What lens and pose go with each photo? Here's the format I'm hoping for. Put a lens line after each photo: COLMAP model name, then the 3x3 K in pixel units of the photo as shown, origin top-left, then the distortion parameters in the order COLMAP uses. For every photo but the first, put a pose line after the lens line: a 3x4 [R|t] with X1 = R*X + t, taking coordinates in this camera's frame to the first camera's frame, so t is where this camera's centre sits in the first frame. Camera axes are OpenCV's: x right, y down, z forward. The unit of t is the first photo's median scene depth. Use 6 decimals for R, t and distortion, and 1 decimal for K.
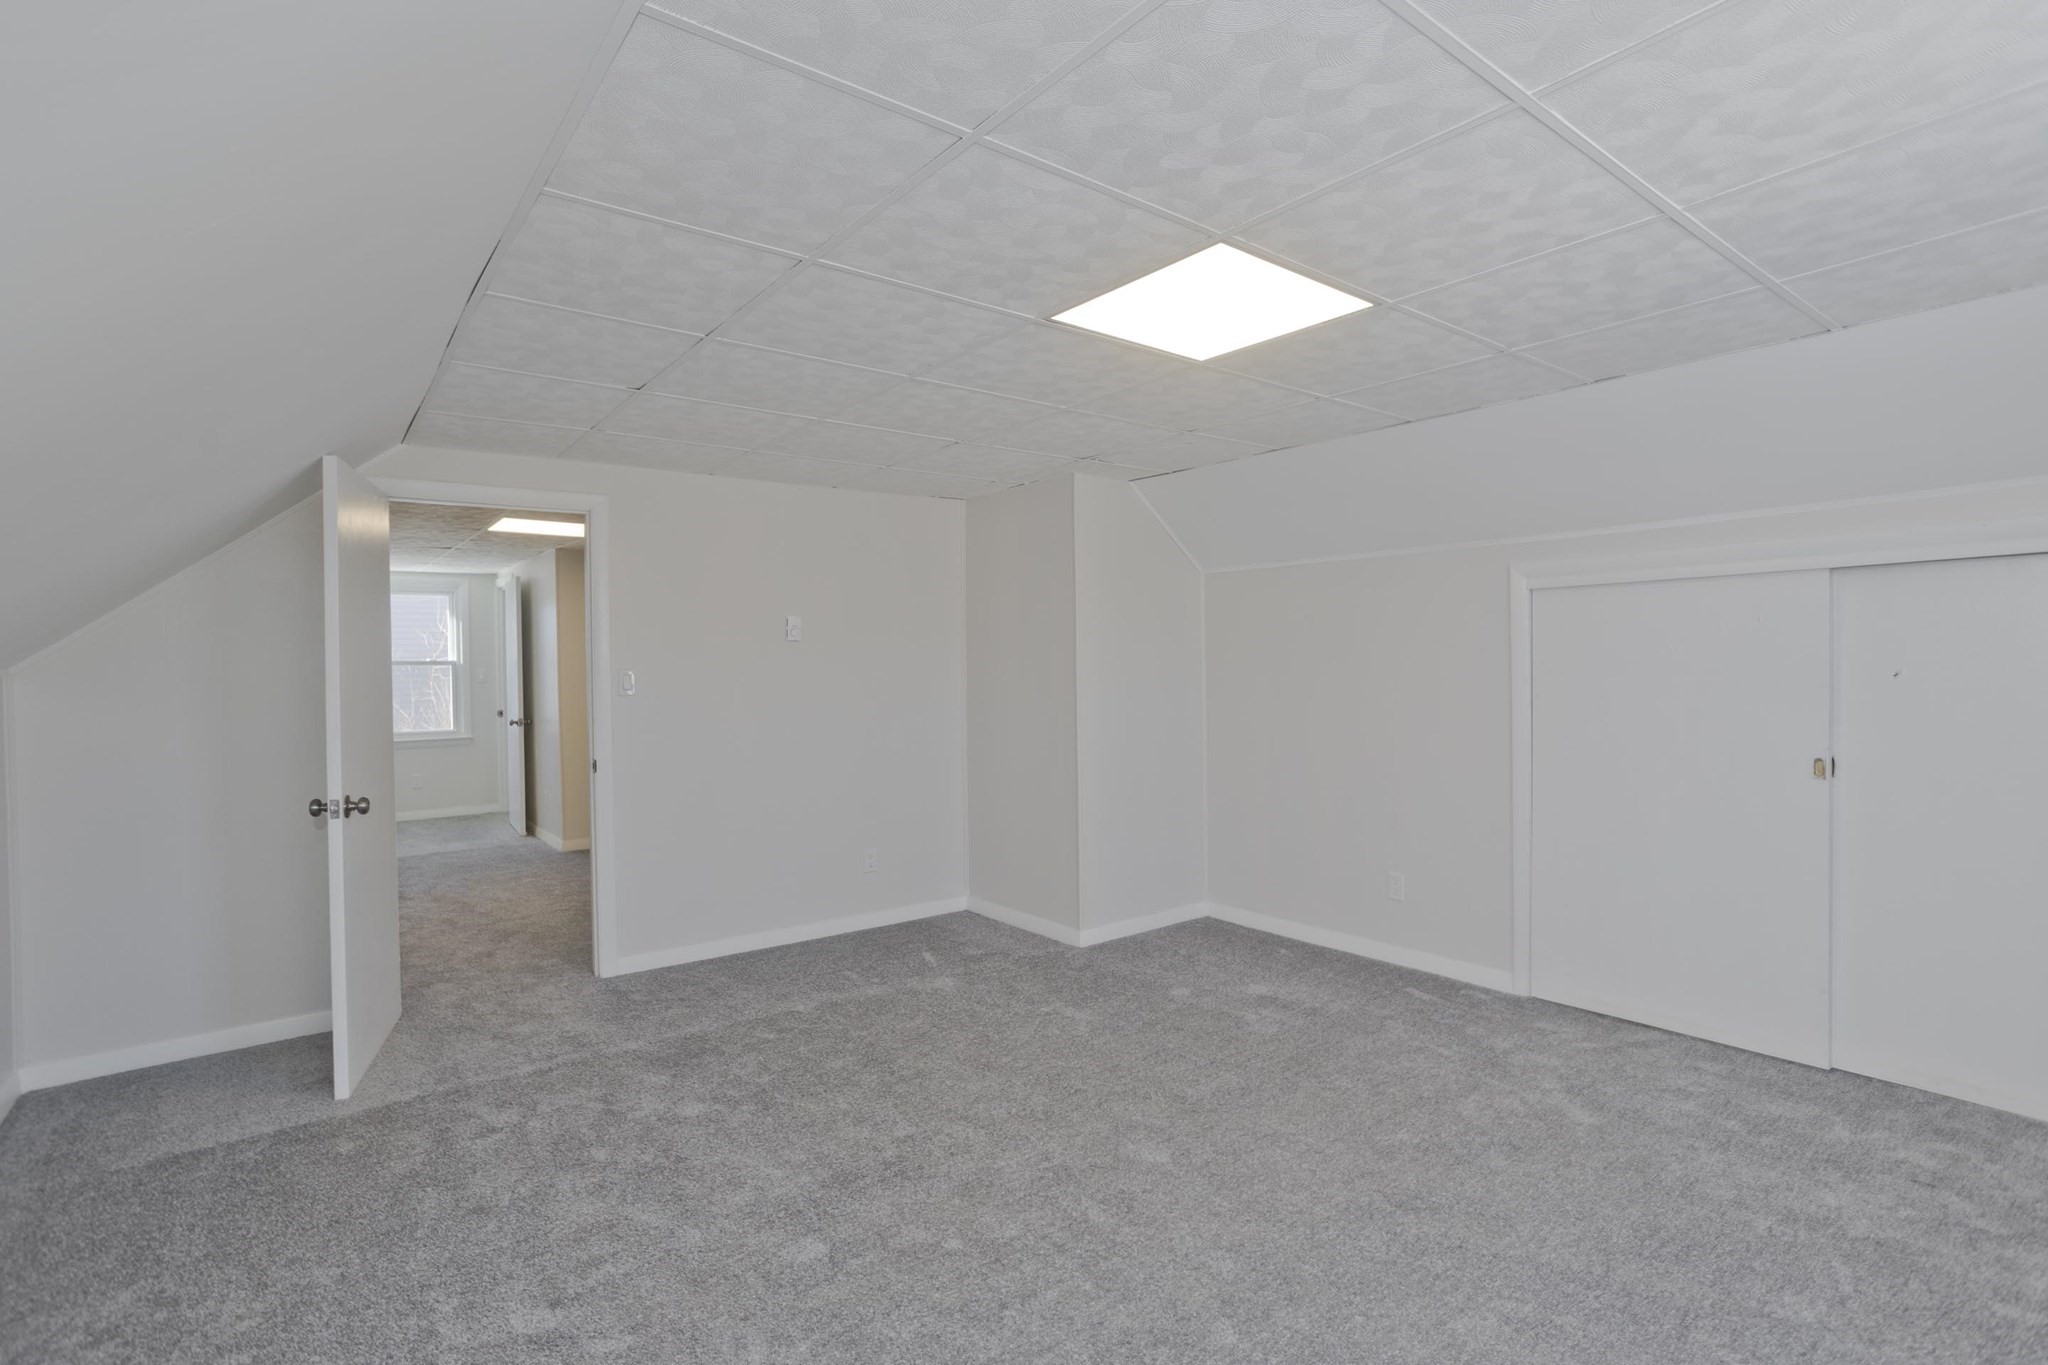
lens RADIAL K [[1002.0, 0, 1036.9], [0, 1002.0, 680.4], [0, 0, 1]] dist [-0.043378, 0.021684]
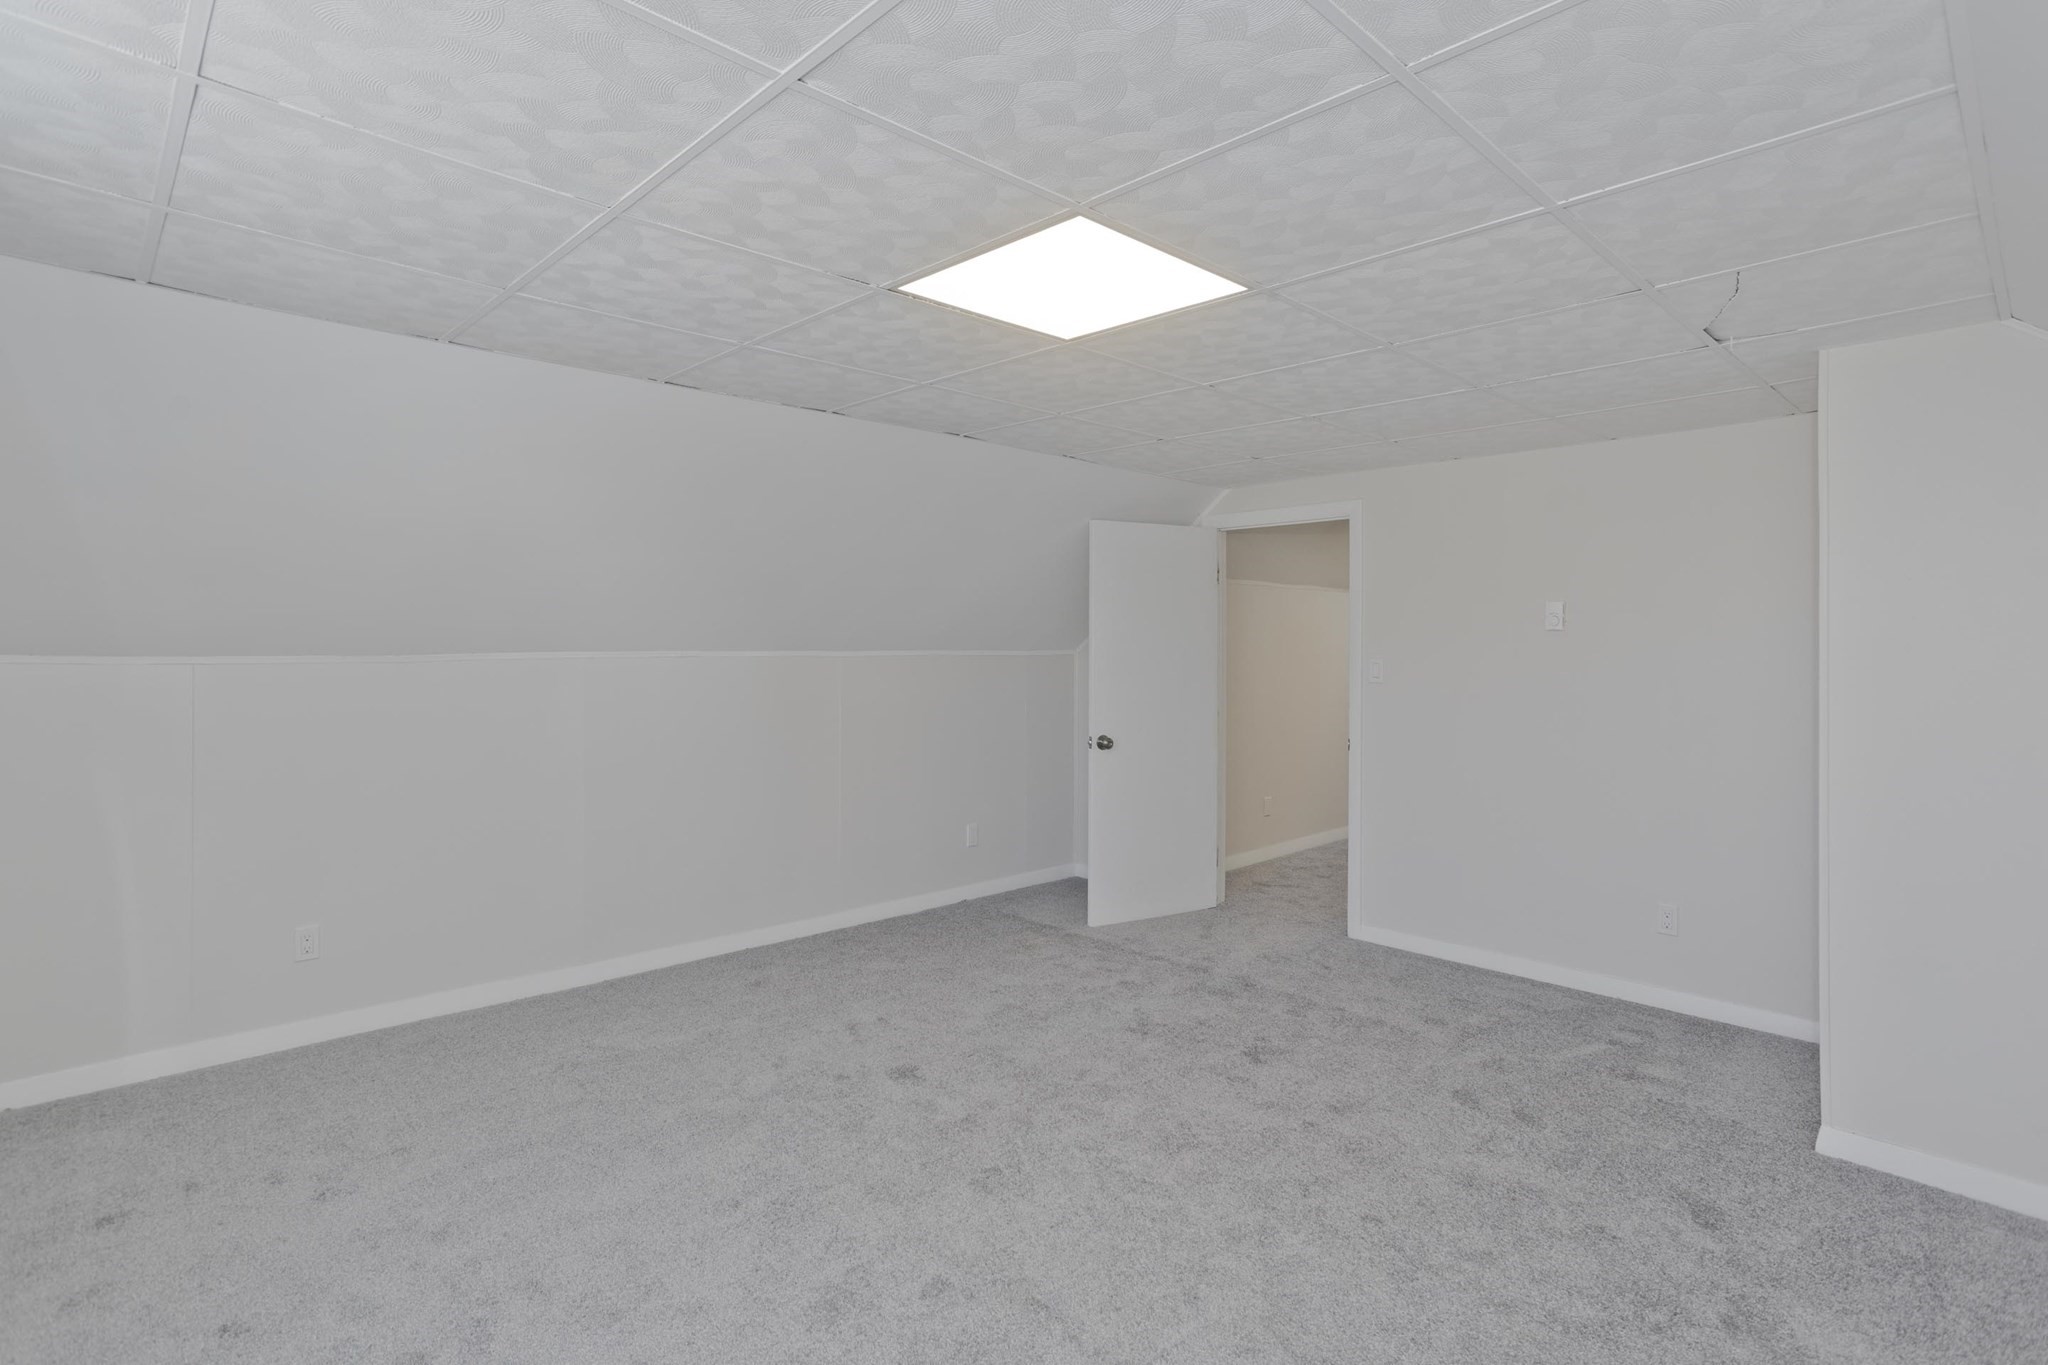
lens RADIAL K [[1018.1, 0, 1019.6], [0, 1018.1, 638.0], [0, 0, 1]] dist [-0.002196, 0.000360]
pose [[0.098676, 0.005591, -0.995104, 0.910633], [-0.018507, 0.999822, 0.003782, -0.044301], [0.994947, 0.018043, 0.098762, 0.711373]]
